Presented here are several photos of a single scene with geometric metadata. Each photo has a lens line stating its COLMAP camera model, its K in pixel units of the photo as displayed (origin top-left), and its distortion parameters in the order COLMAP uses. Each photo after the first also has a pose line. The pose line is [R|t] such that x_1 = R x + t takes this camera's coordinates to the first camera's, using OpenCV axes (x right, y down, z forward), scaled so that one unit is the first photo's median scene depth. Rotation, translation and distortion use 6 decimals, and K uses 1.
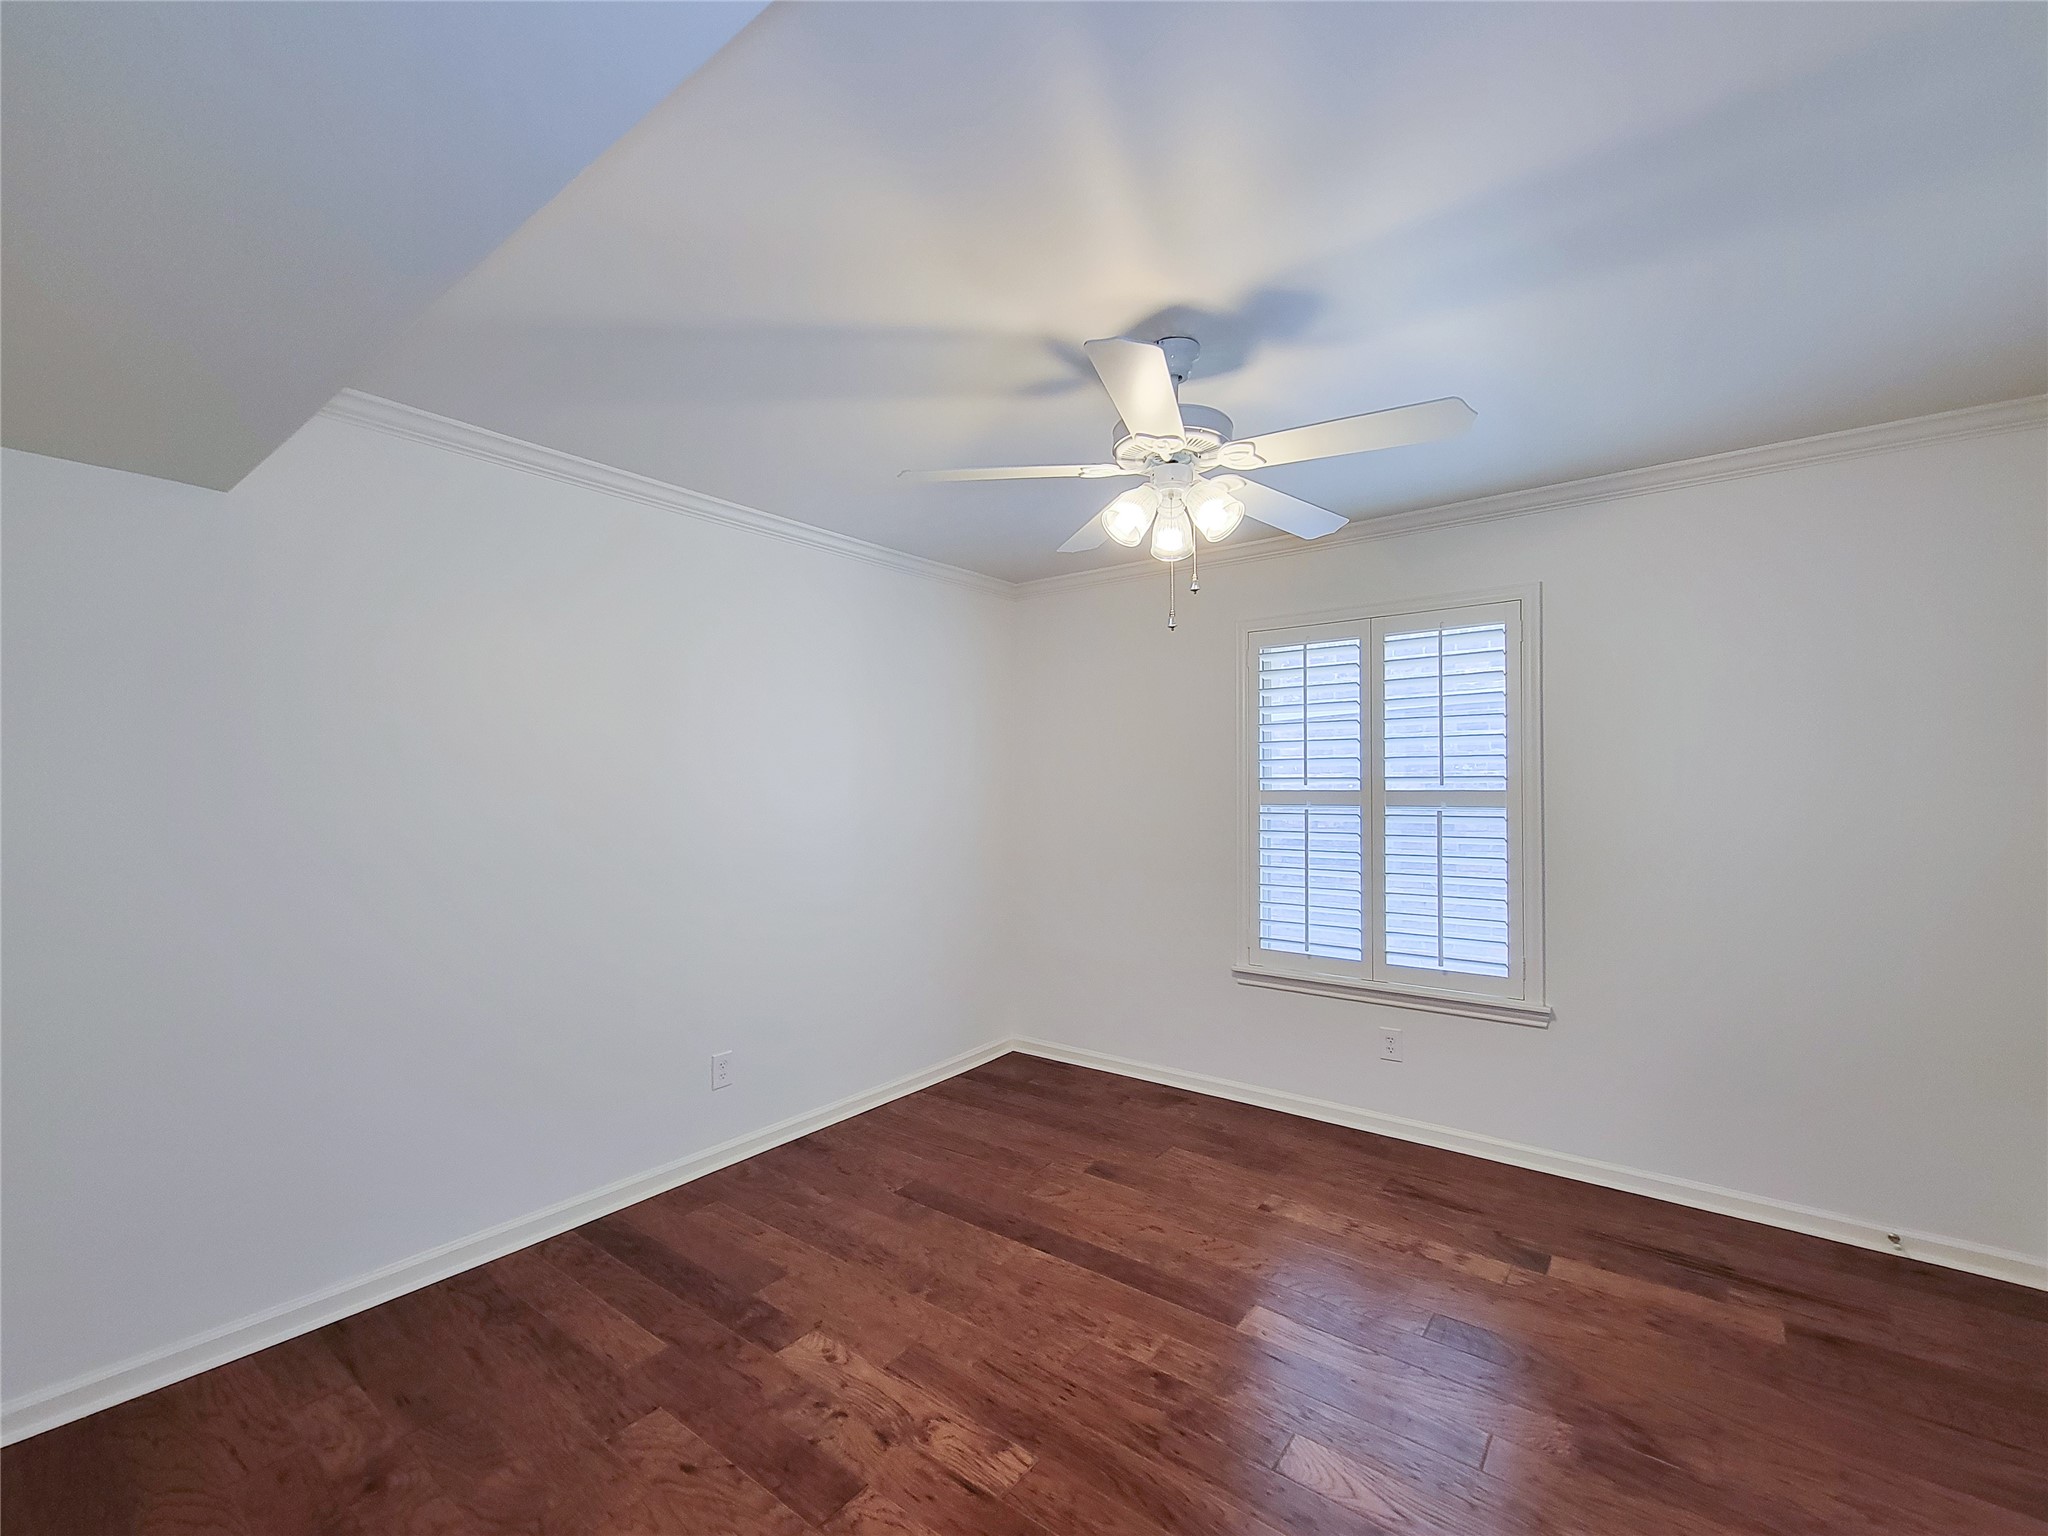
lens RADIAL K [[850.9, 0, 1025.6], [0, 850.9, 776.4], [0, 0, 1]] dist [0.002260, -0.003144]
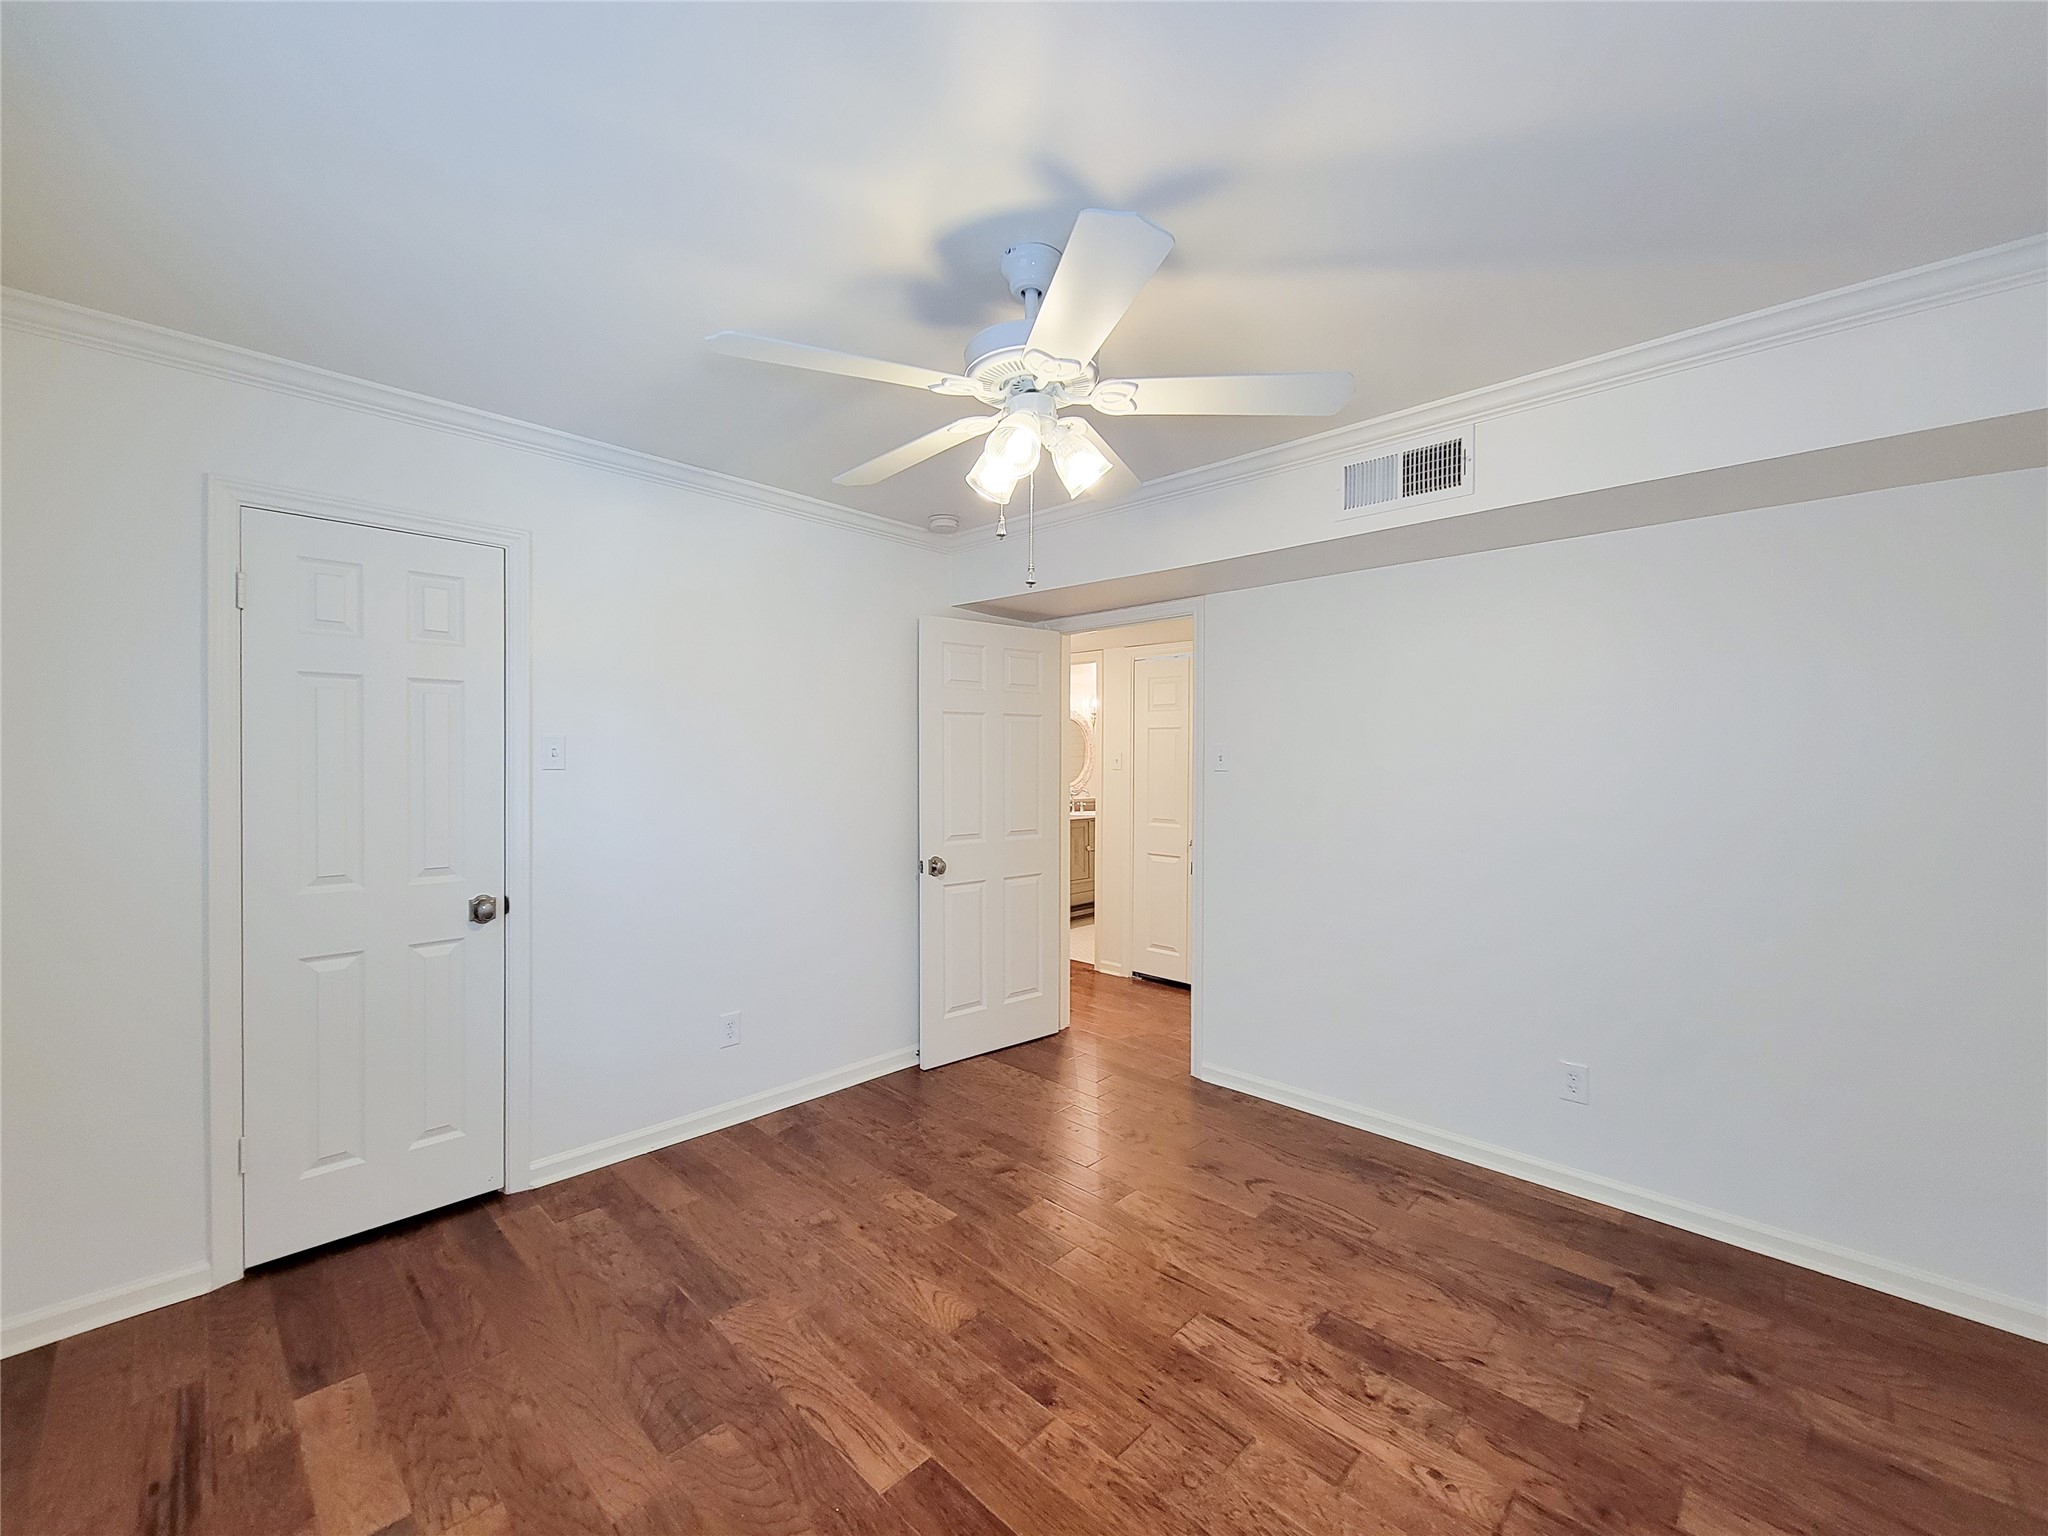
lens RADIAL K [[850.9, 0, 1025.6], [0, 850.9, 776.4], [0, 0, 1]] dist [0.002260, -0.003144]
pose [[-0.994309, -0.006465, 0.106341, 0.086337], [-0.005874, 0.999966, 0.005867, 0.006863], [-0.106376, 0.005209, -0.994312, 1.950073]]
